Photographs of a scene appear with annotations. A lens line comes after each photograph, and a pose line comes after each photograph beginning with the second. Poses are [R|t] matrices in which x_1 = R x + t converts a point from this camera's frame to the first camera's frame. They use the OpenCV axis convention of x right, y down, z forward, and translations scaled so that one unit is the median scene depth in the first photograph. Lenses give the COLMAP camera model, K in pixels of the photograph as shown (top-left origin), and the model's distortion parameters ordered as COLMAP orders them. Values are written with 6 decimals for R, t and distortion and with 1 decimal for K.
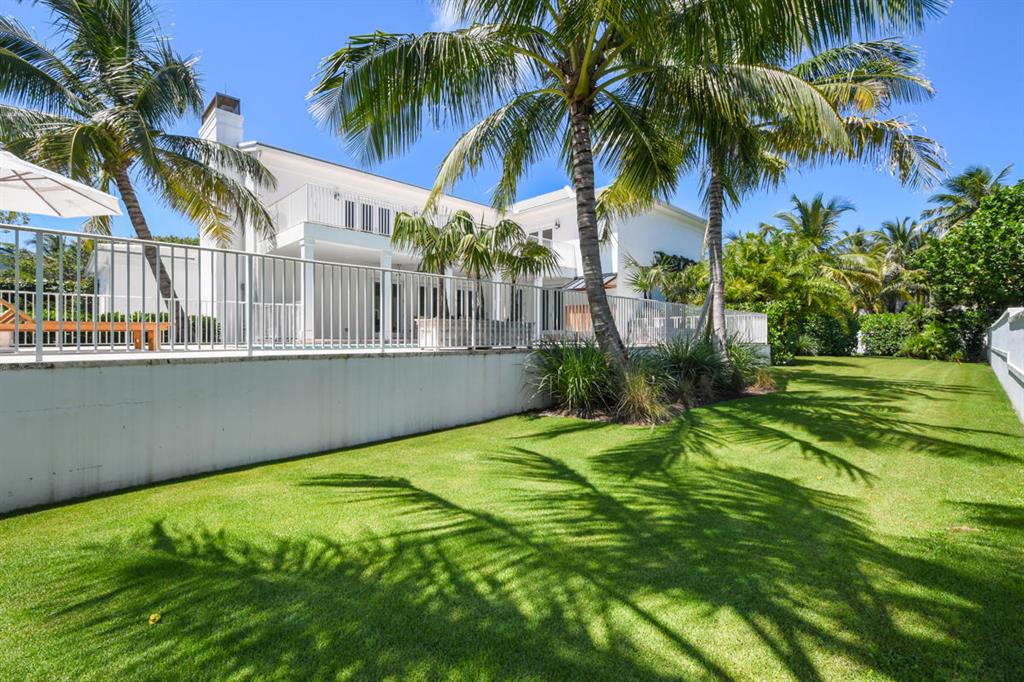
lens RADIAL K [[457.2, 0, 509.5], [0, 457.2, 341.7], [0, 0, 1]] dist [0.004141, 0.000110]
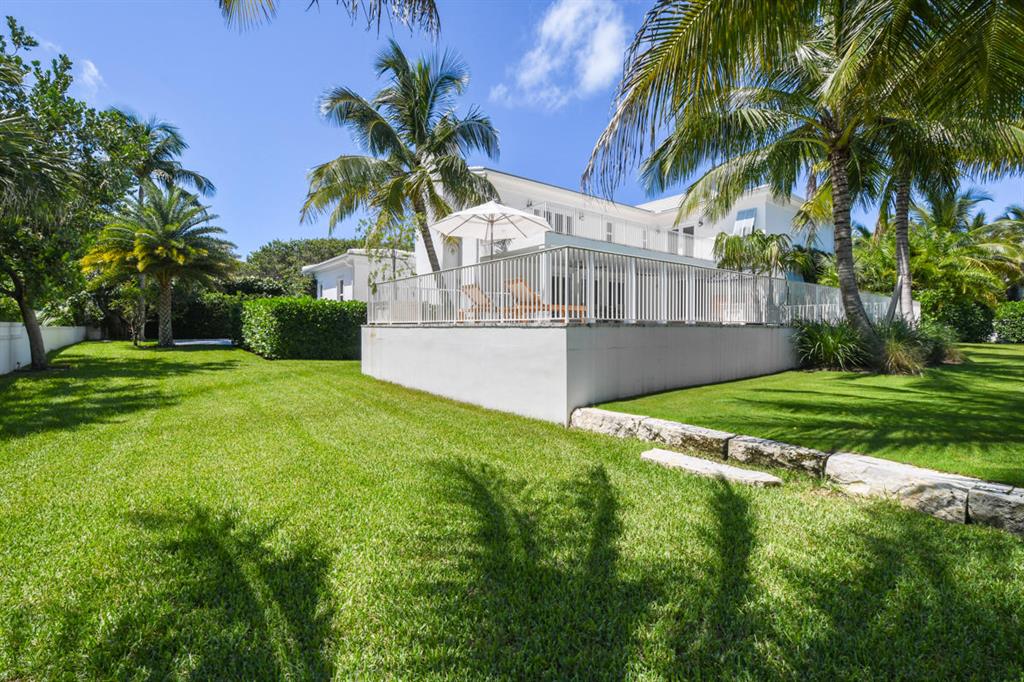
lens RADIAL K [[457.2, 0, 513.9], [0, 457.2, 333.9], [0, 0, 1]] dist [0.004141, 0.000110]
pose [[0.992789, 0.002701, -0.119842, -0.280288], [-0.002536, 0.999996, 0.001530, 0.018902], [0.119845, -0.001215, 0.992792, -0.219498]]
